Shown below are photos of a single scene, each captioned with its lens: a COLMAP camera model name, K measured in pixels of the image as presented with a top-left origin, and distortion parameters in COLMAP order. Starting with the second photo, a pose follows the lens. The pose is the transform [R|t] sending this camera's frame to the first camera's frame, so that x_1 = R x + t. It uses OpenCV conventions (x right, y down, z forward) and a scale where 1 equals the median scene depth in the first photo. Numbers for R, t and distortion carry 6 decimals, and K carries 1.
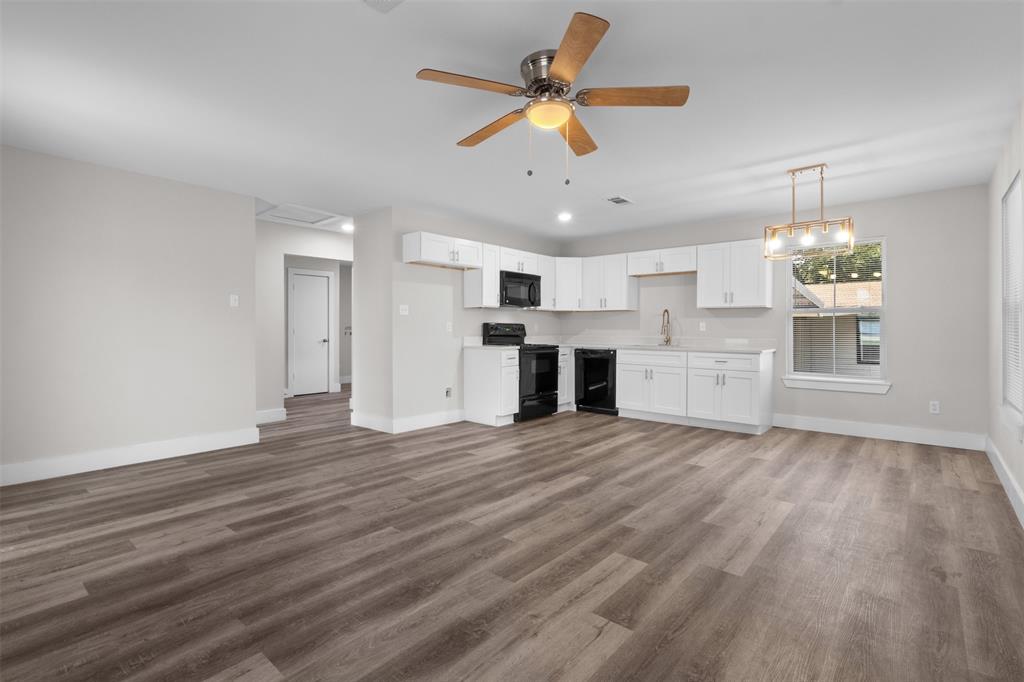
lens RADIAL K [[481.5, 0, 512.2], [0, 481.5, 334.5], [0, 0, 1]] dist [0.006896, 0.000876]
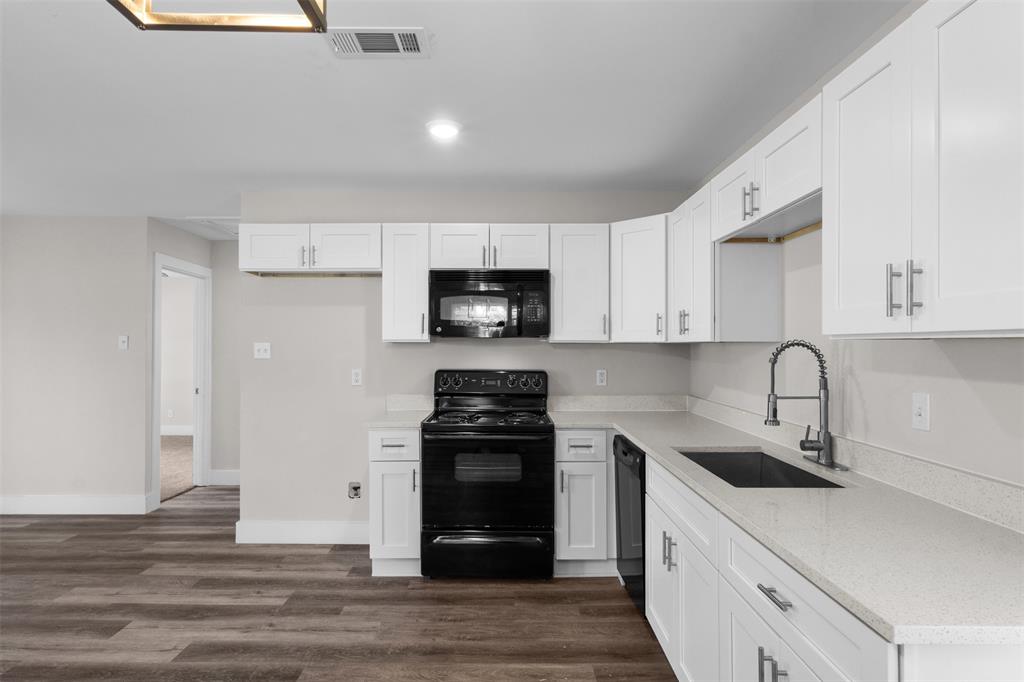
lens RADIAL K [[573.1, 0, 498.5], [0, 573.1, 344.2], [0, 0, 1]] dist [0.010158, -0.001773]
pose [[0.641515, -0.005903, -0.767088, 0.894667], [-0.008926, 0.999845, -0.015159, -0.081001], [0.767058, 0.016572, 0.641363, 1.205927]]
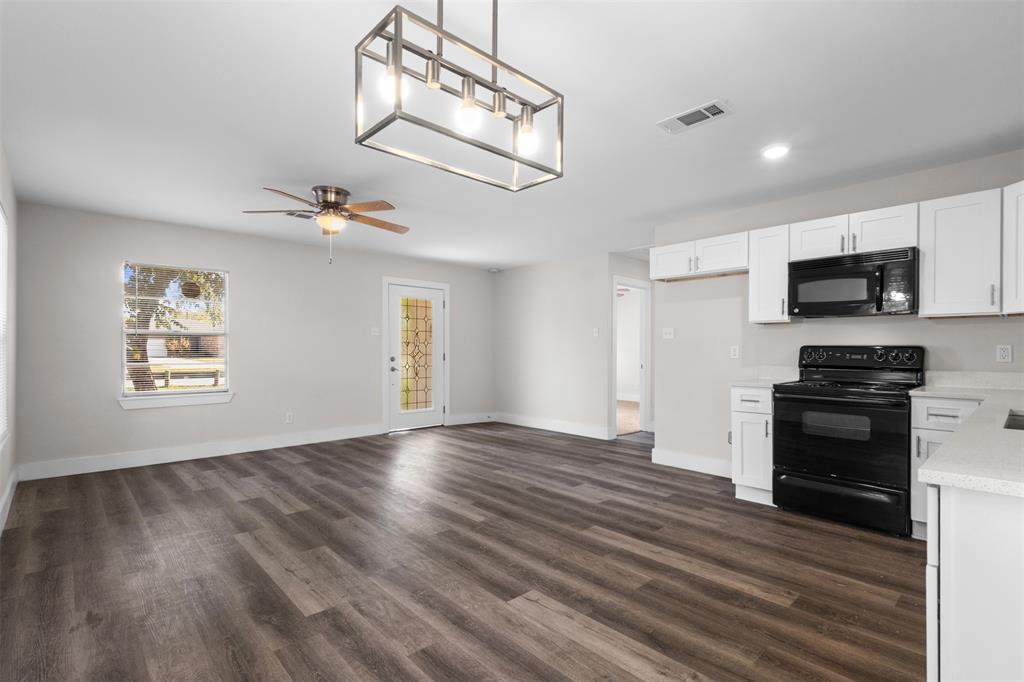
lens RADIAL K [[481.5, 0, 511.5], [0, 481.5, 351.1], [0, 0, 1]] dist [0.006896, 0.000876]
pose [[-0.116798, 0.002997, -0.993151, 1.168745], [-0.012217, 0.999915, 0.004454, -0.028030], [0.993081, 0.012653, -0.116751, 1.297209]]
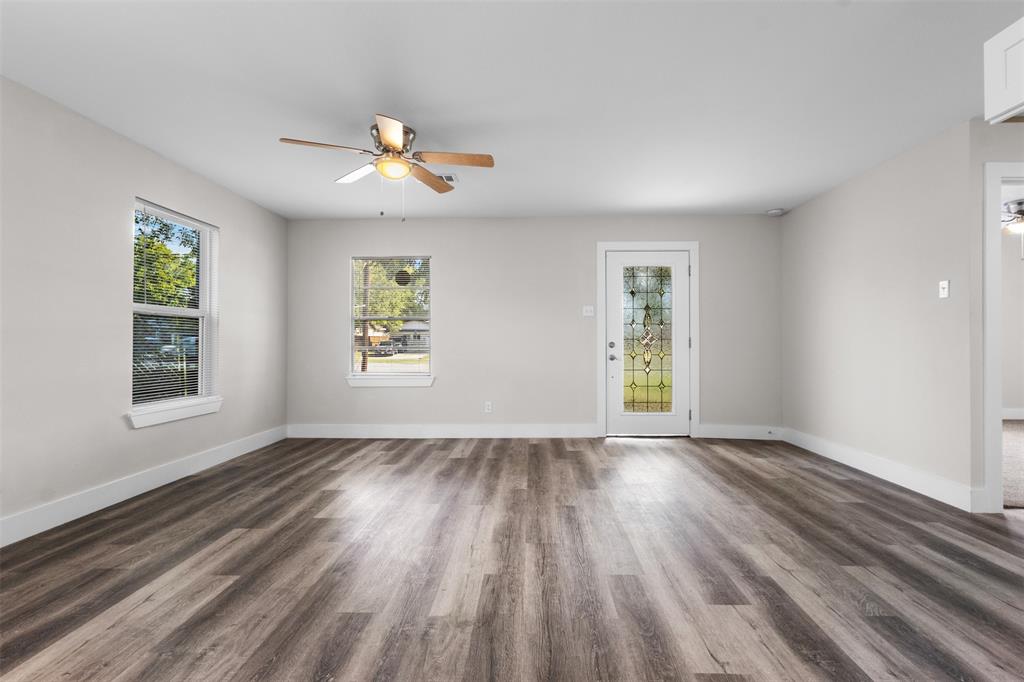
lens RADIAL K [[481.5, 0, 522.6], [0, 481.5, 339.0], [0, 0, 1]] dist [0.006896, 0.000876]
pose [[-0.775861, -0.004226, -0.630889, 0.458915], [-0.002763, 0.999991, -0.003301, 0.007302], [0.630897, -0.000818, -0.775866, 1.628534]]
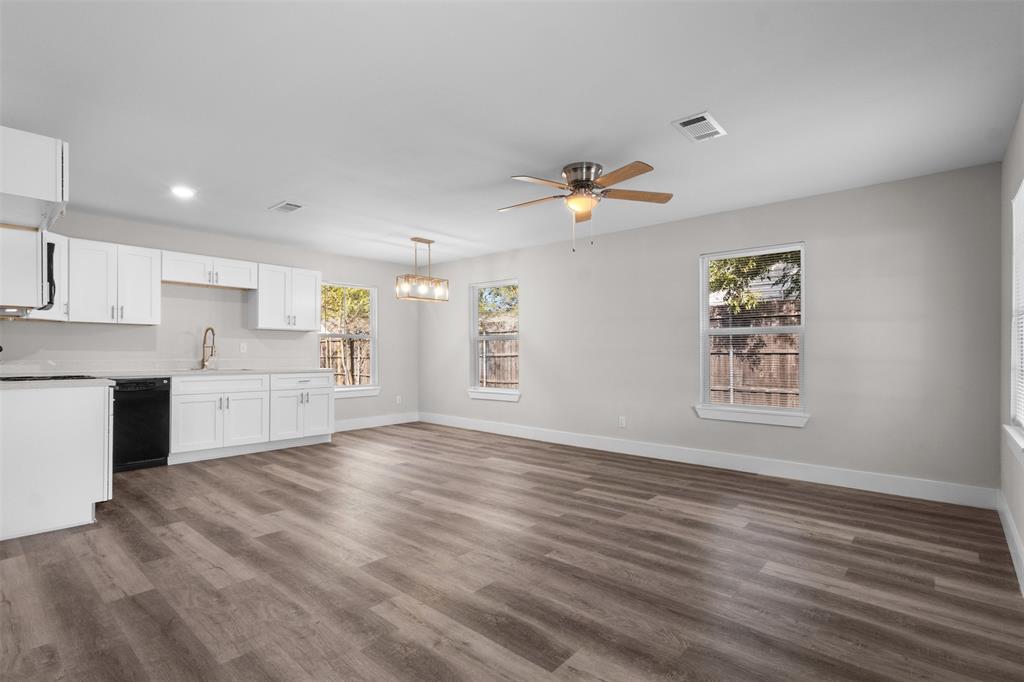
lens RADIAL K [[481.5, 0, 509.3], [0, 481.5, 335.6], [0, 0, 1]] dist [0.006896, 0.000876]
pose [[0.019378, 0.033830, 0.999240, -1.009435], [0.009552, 0.999376, -0.034020, -0.005076], [-0.999767, 0.010204, 0.019043, 0.863108]]
